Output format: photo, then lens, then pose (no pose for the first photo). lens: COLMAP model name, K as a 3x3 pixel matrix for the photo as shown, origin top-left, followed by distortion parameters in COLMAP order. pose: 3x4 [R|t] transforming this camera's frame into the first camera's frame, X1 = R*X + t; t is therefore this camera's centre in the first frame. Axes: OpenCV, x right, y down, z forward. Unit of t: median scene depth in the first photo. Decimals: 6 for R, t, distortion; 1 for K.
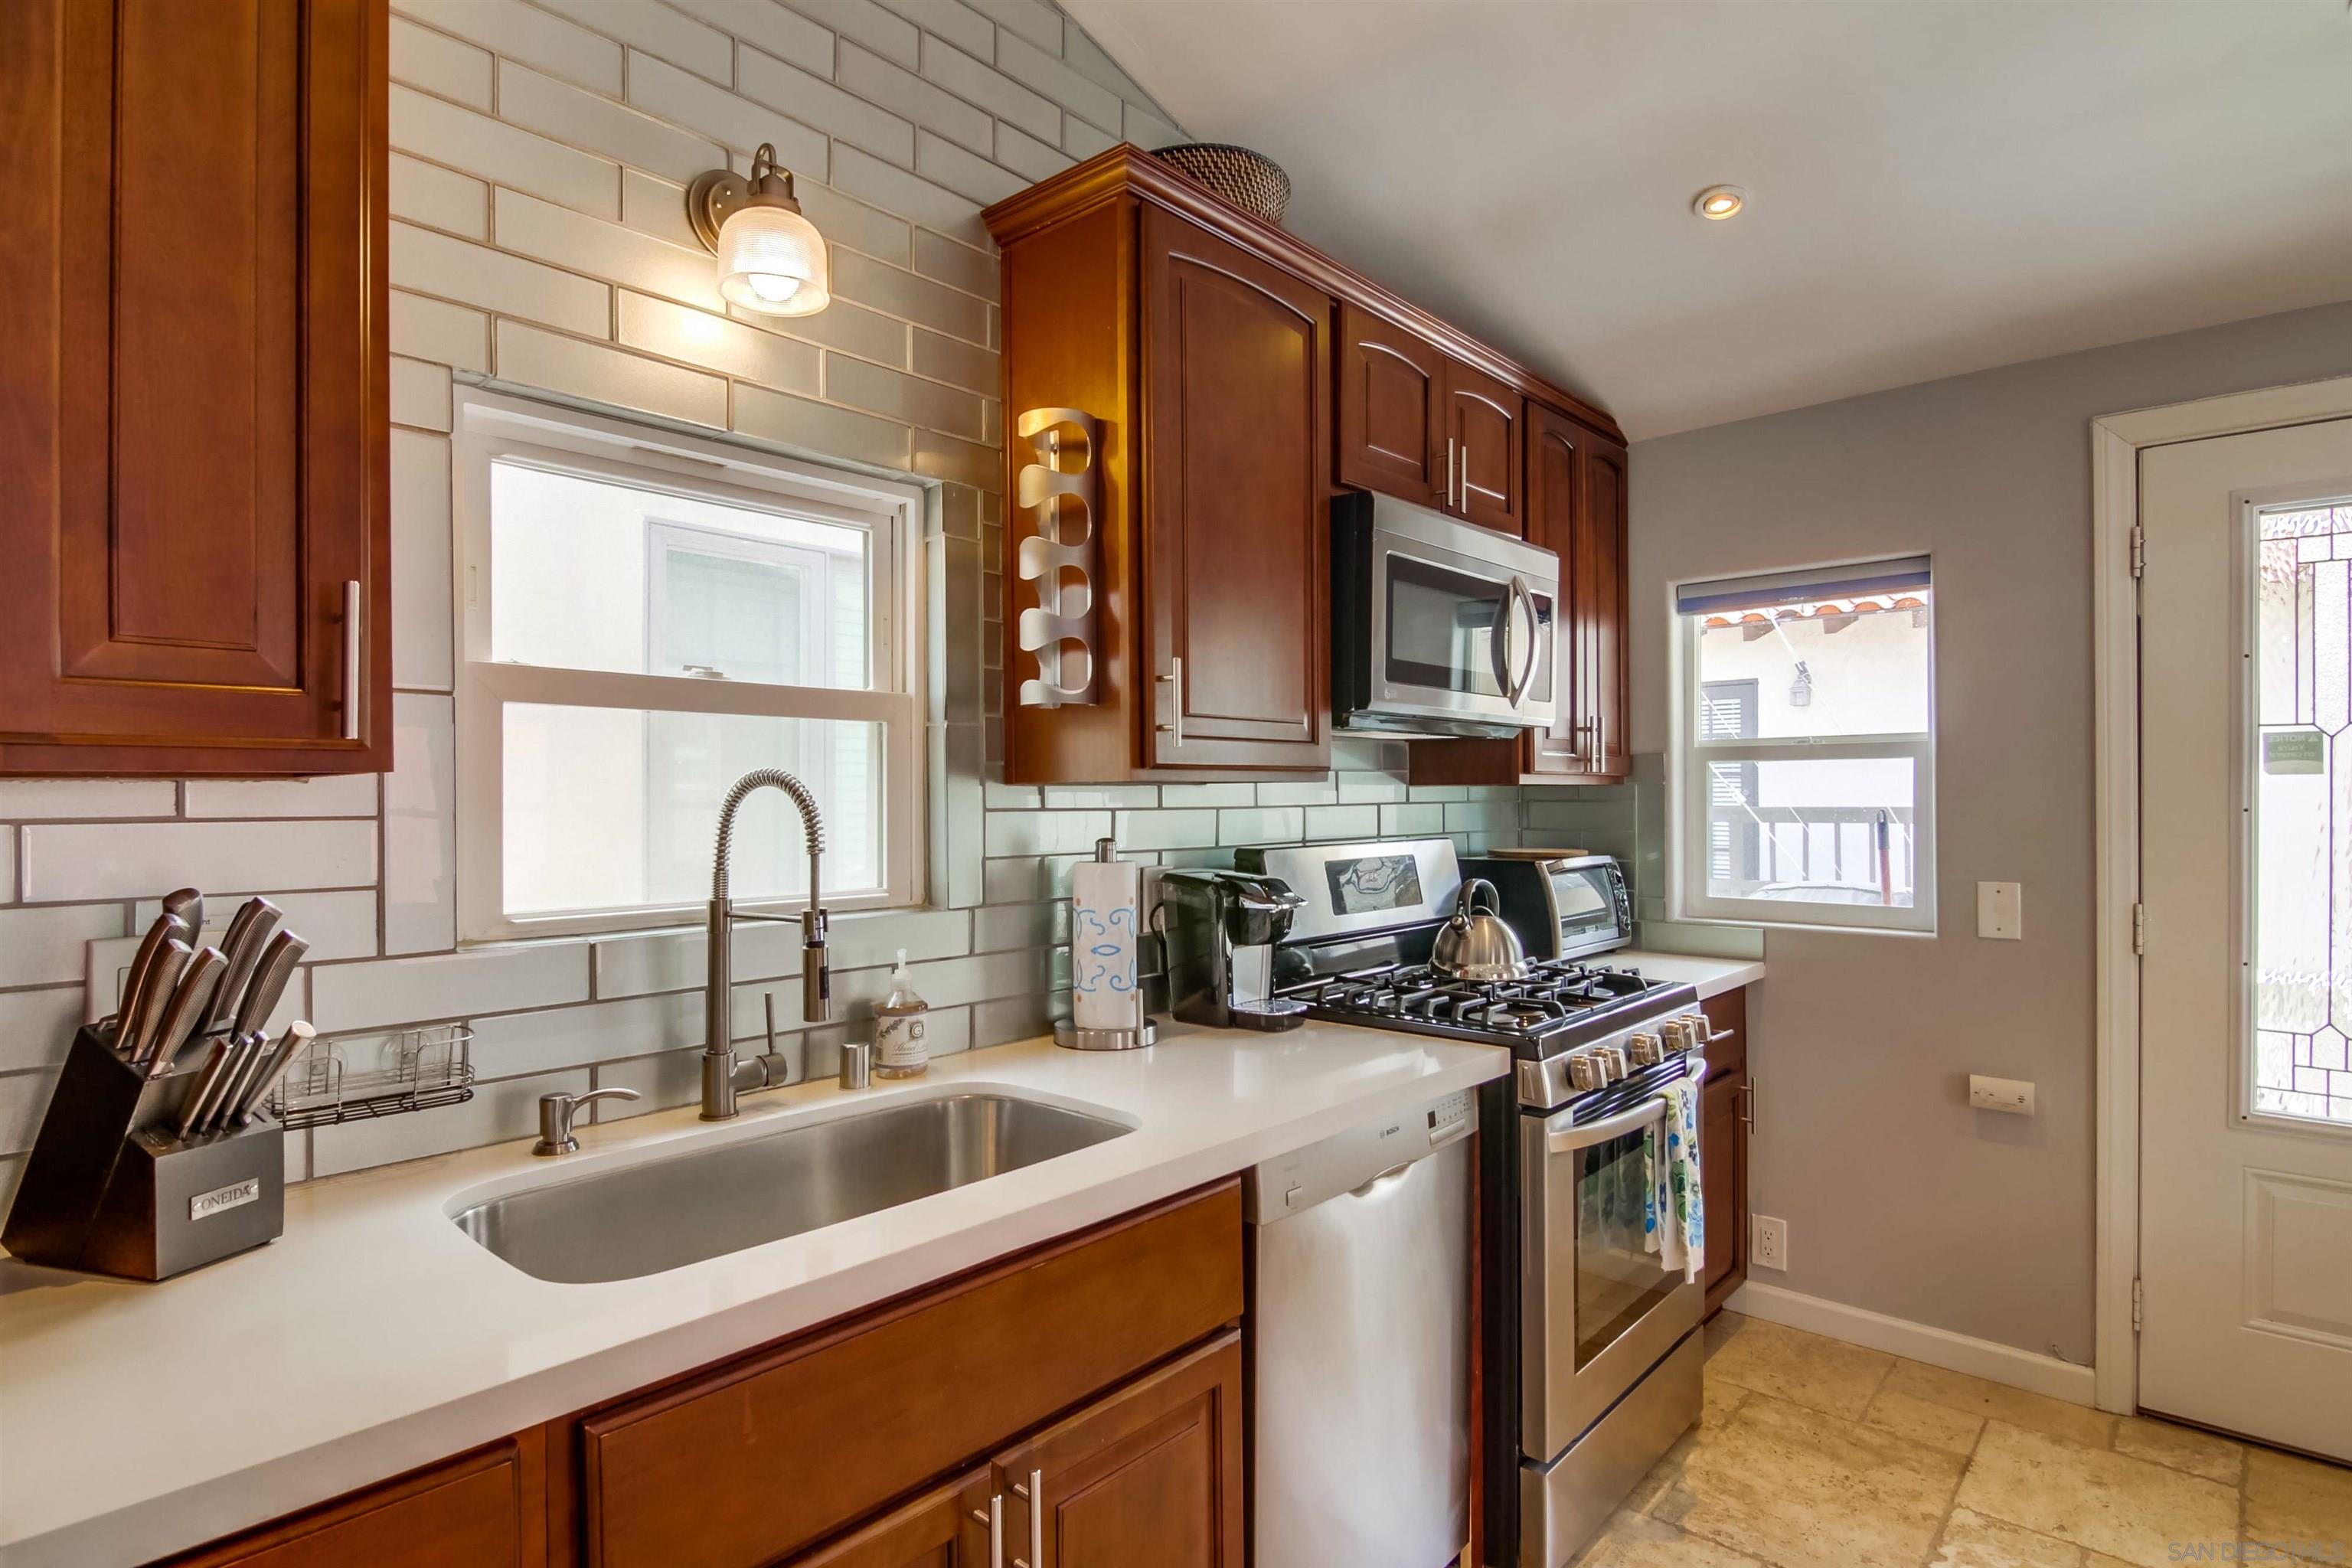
lens RADIAL K [[1211.3, 0, 1170.1], [0, 1211.3, 790.8], [0, 0, 1]] dist [-0.000298, -0.009962]
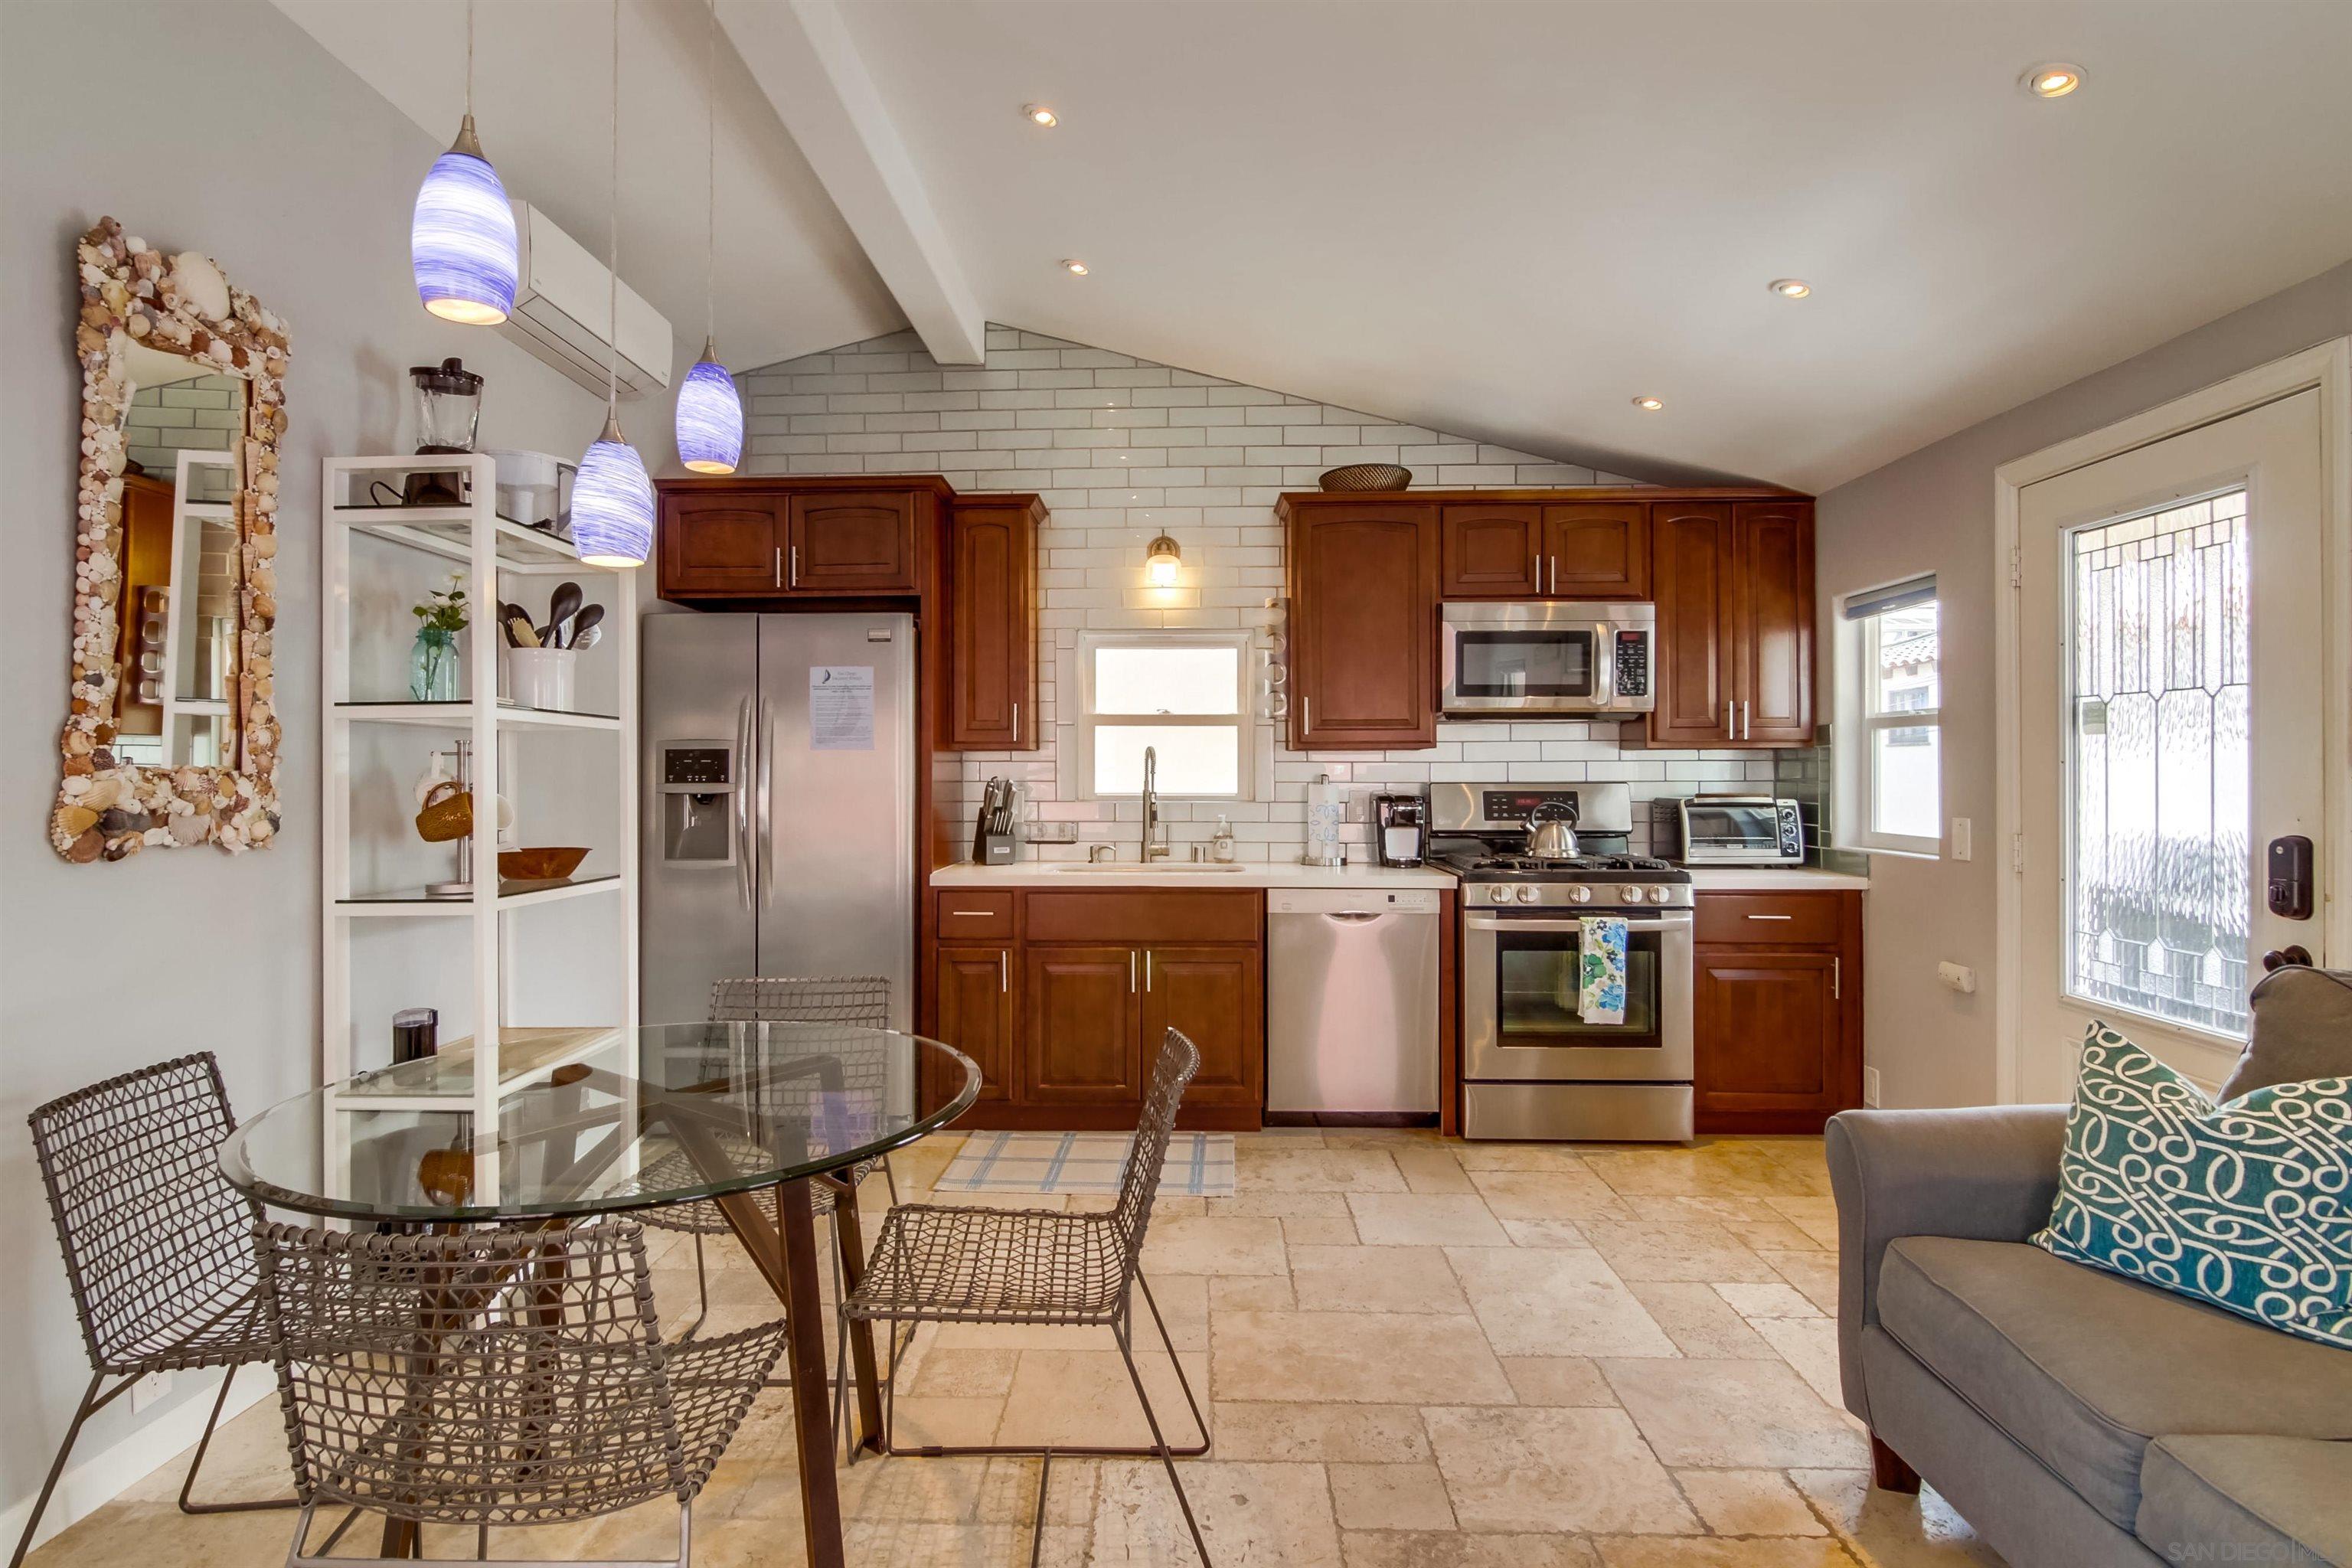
lens RADIAL K [[1211.3, 0, 1142.6], [0, 1211.3, 761.8], [0, 0, 1]] dist [-0.000298, -0.009962]
pose [[0.640327, -0.001698, -0.768101, 1.343013], [0.001431, 0.999998, -0.001018, 0.016281], [0.768101, -0.000448, 0.640328, -0.644931]]
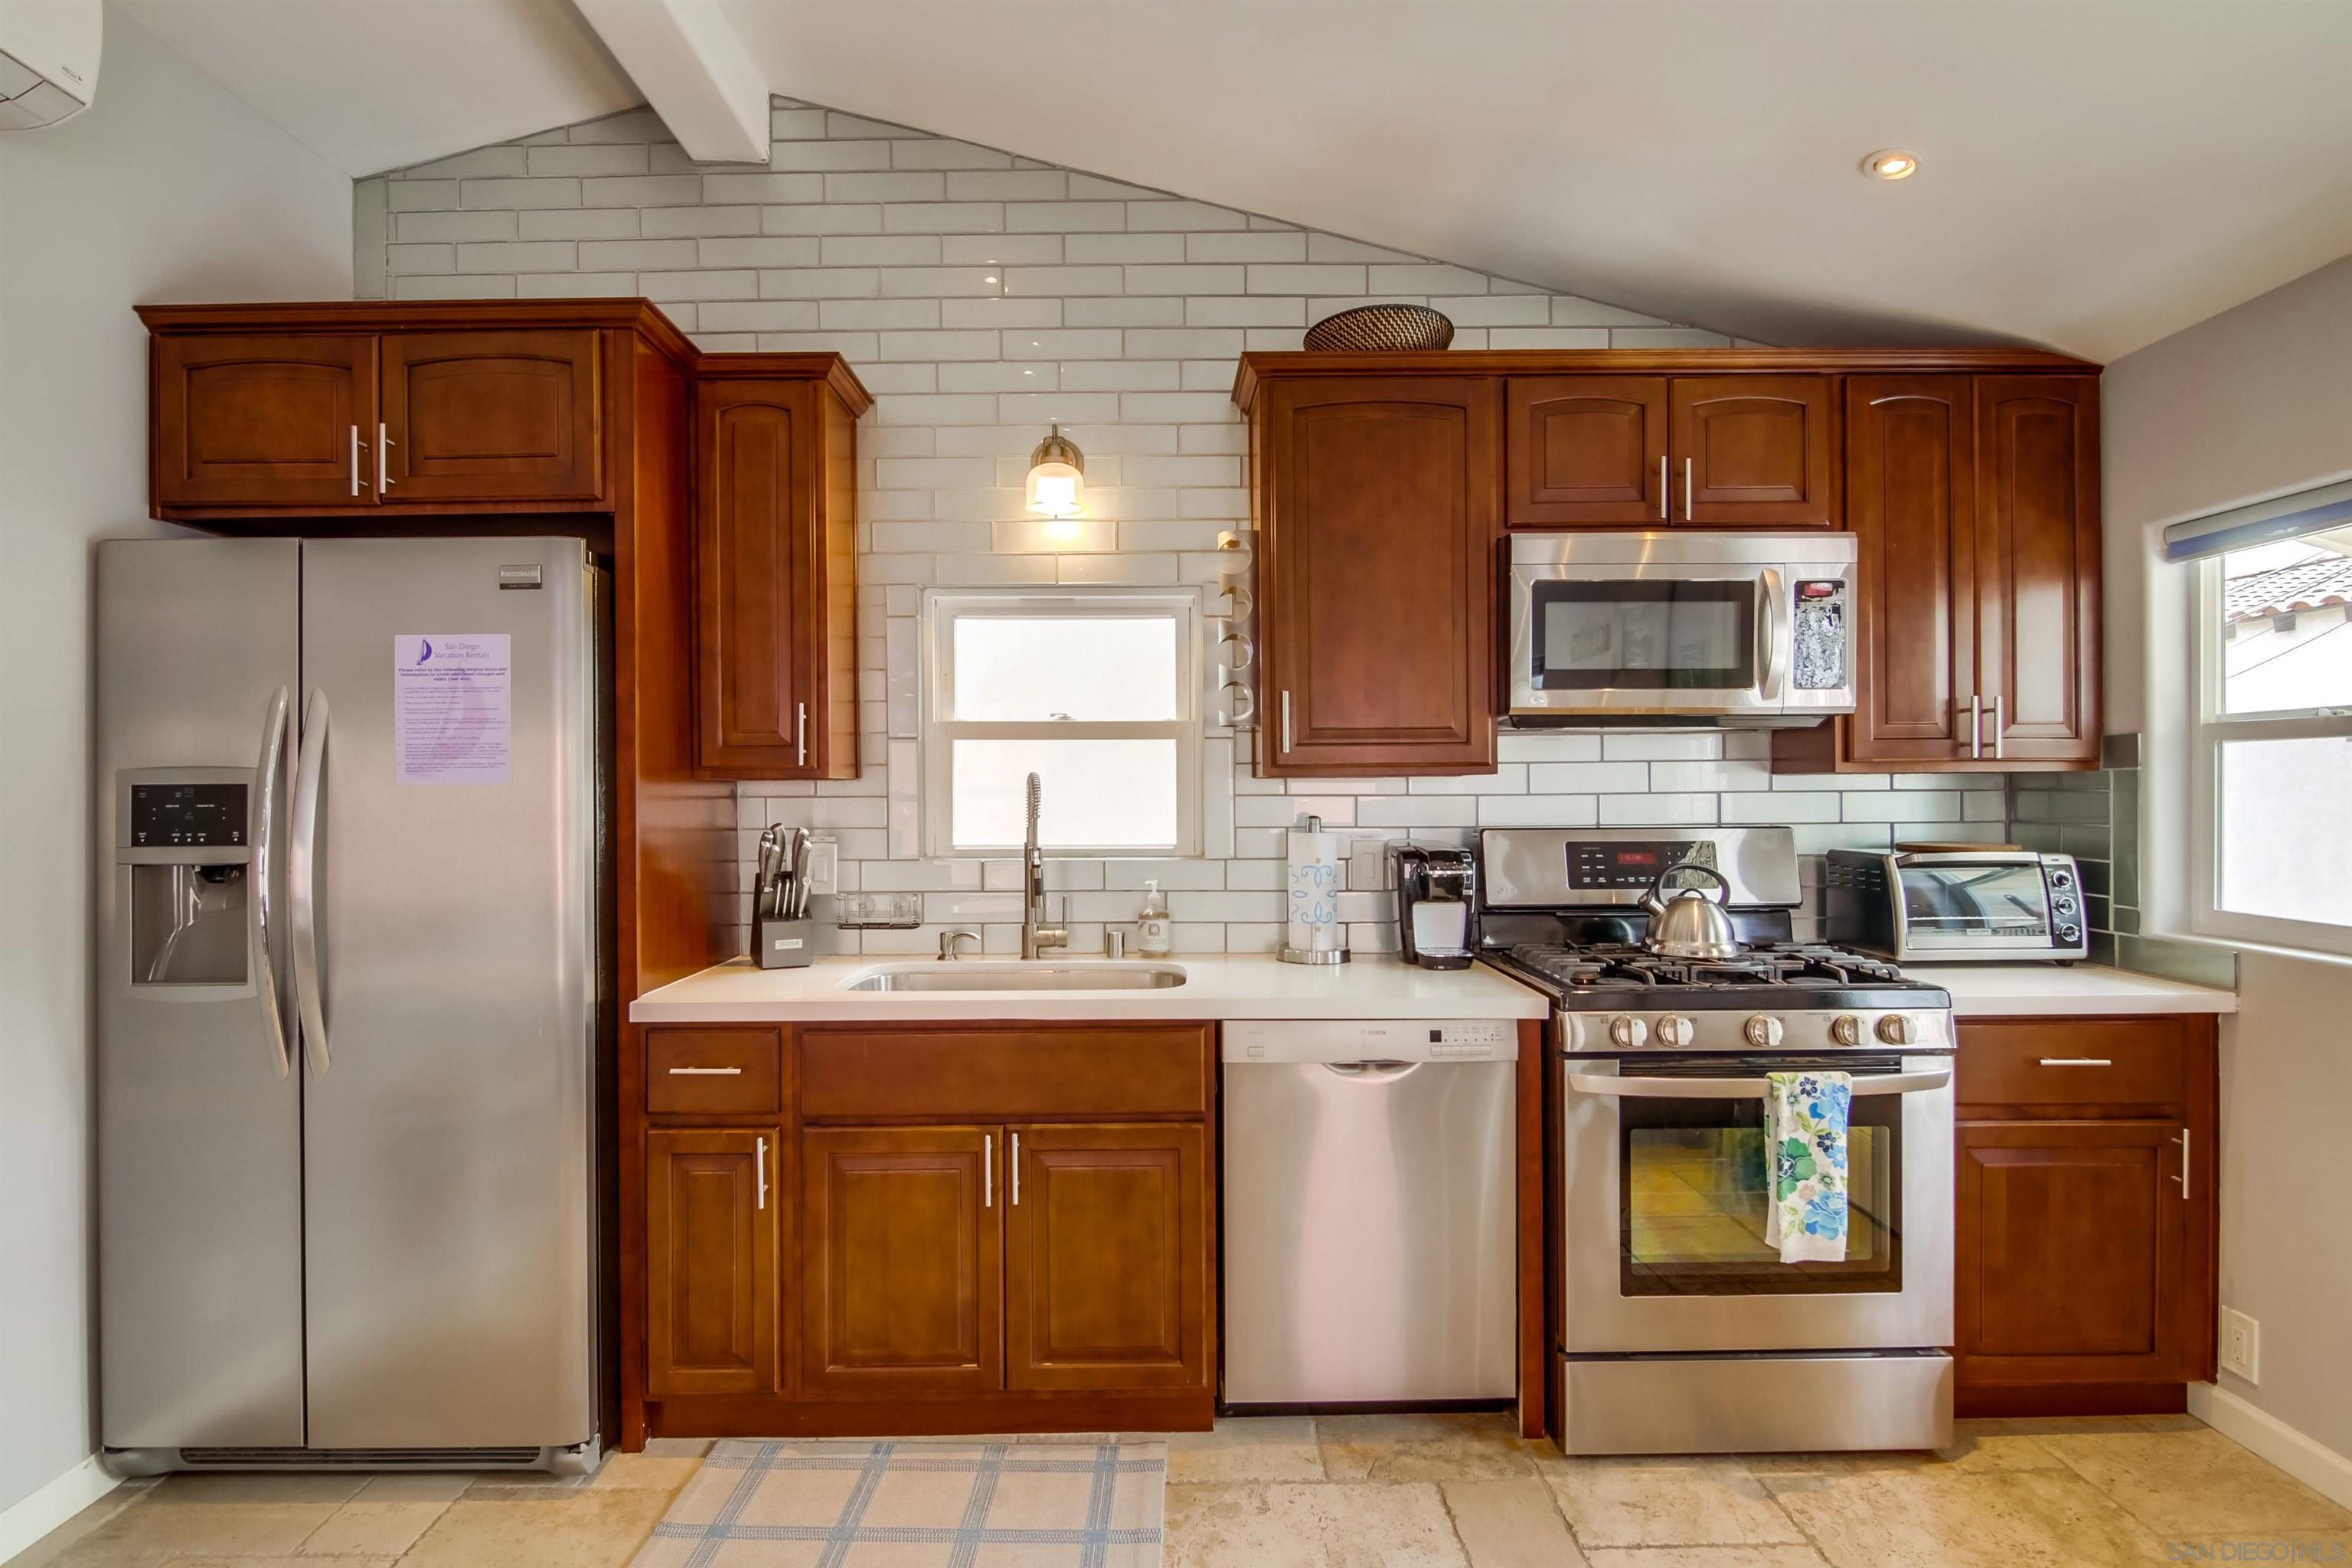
lens RADIAL K [[1211.3, 0, 1153.5], [0, 1211.3, 786.0], [0, 0, 1]] dist [-0.000298, -0.009962]
pose [[0.670522, 0.001557, -0.741888, 0.797784], [0.006139, 0.999952, 0.007647, -0.007073], [0.741864, -0.009682, 0.670480, -0.075752]]
